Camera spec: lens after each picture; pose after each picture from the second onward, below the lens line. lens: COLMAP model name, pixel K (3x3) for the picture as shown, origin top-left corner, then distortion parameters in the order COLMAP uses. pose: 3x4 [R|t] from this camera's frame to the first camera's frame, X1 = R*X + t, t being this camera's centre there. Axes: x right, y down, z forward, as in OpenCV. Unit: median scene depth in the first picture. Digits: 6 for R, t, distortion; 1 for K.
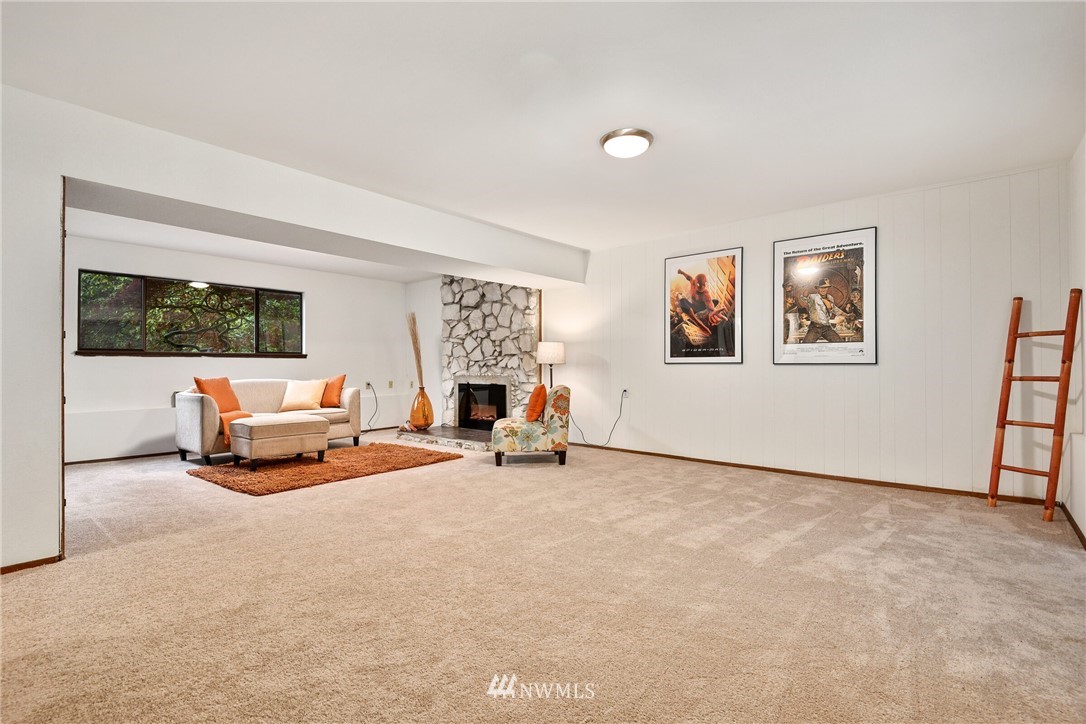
lens RADIAL K [[494.4, 0, 543.4], [0, 494.4, 364.7], [0, 0, 1]] dist [0.002414, -0.001886]
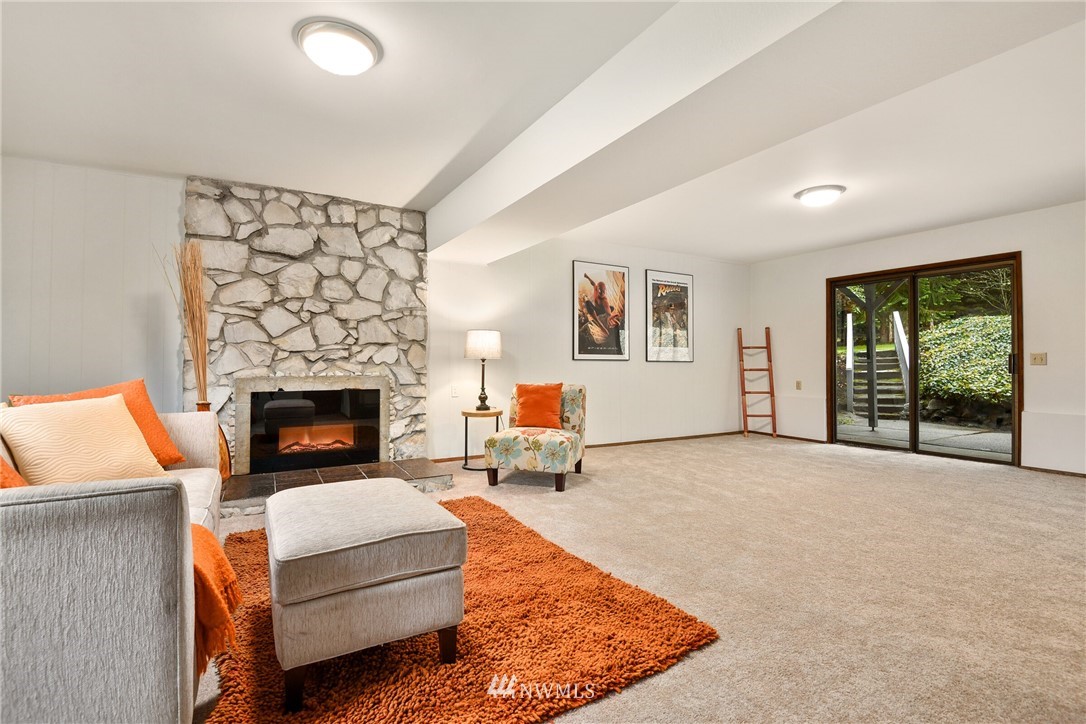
lens RADIAL K [[494.4, 0, 538.9], [0, 494.4, 355.3], [0, 0, 1]] dist [0.002414, -0.001886]
pose [[0.350006, 0.017158, 0.936590, -0.663785], [-0.009228, 0.999847, -0.014869, 0.003895], [-0.936702, -0.003438, 0.350111, 0.610545]]
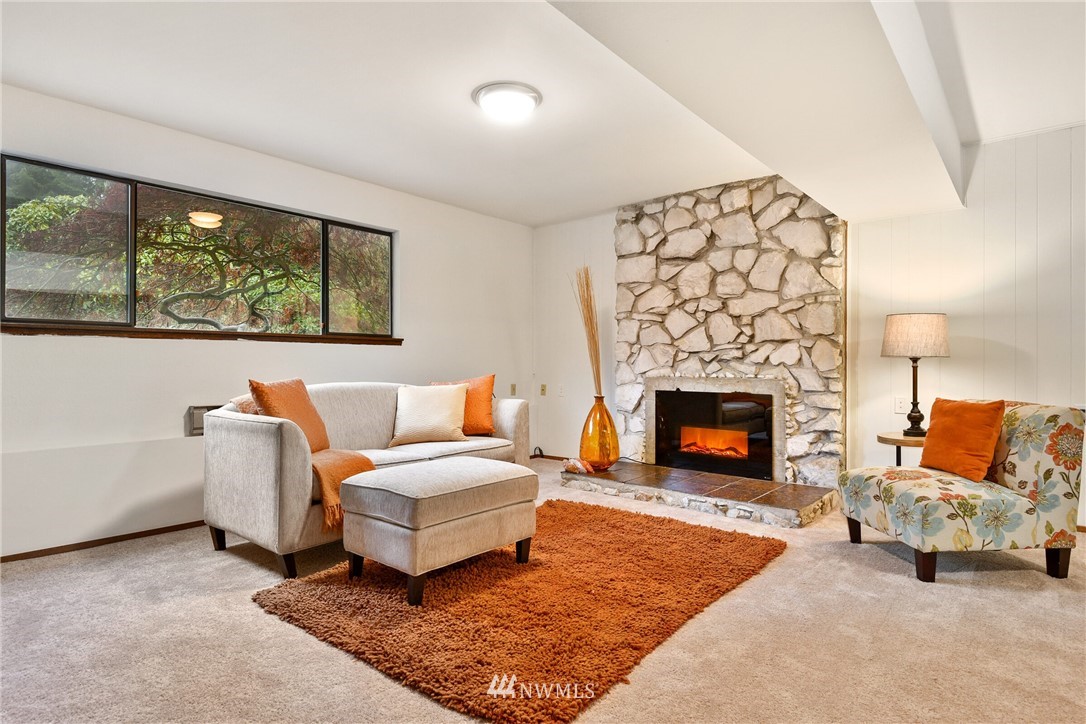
lens RADIAL K [[572.8, 0, 542.1], [0, 572.8, 363.7], [0, 0, 1]] dist [0.015785, -0.005339]
pose [[0.999960, 0.007021, -0.005523, -0.354889], [-0.006985, 0.999954, 0.006564, 0.003699], [0.005569, -0.006525, 0.999963, 0.377431]]
